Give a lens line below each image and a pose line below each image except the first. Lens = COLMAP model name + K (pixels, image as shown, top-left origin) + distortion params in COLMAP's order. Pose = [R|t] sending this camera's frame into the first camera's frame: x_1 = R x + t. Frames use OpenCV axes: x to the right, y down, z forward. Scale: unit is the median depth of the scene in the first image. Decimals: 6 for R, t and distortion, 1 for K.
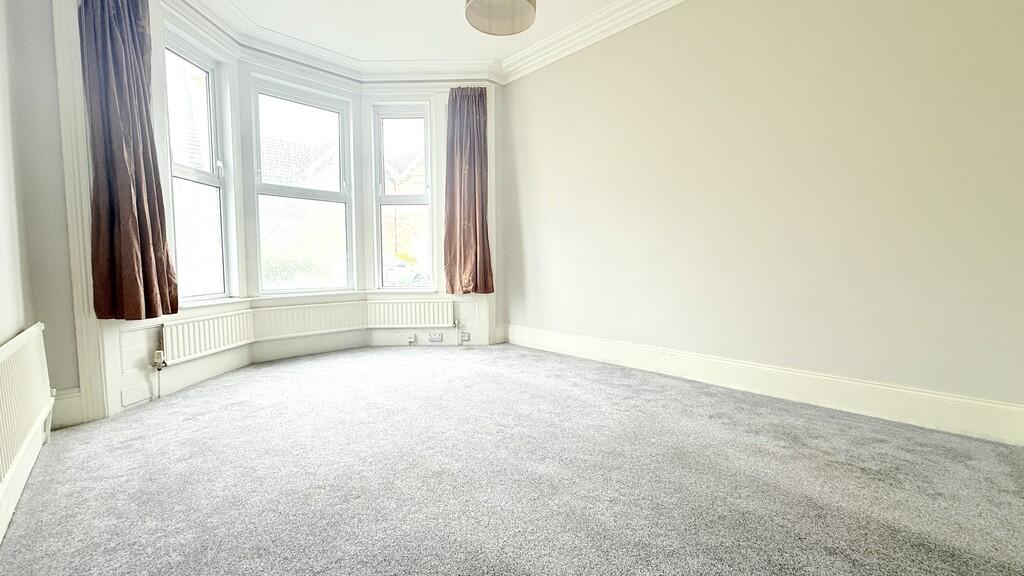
lens RADIAL K [[403.8, 0, 512.0], [0, 403.8, 288.0], [0, 0, 1]] dist [0.000258, -0.000056]
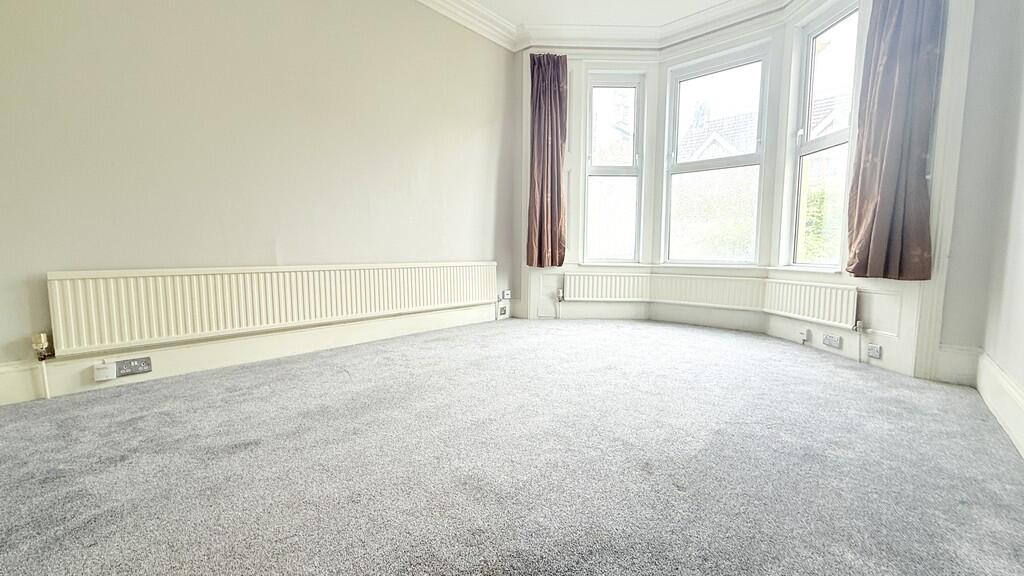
lens RADIAL K [[403.8, 0, 512.0], [0, 403.8, 288.0], [0, 0, 1]] dist [0.000258, -0.000056]
pose [[0.065610, 0.098005, -0.993021, 0.459589], [-0.065182, 0.993460, 0.093742, 0.007187], [0.995714, 0.058577, 0.071569, 0.445404]]
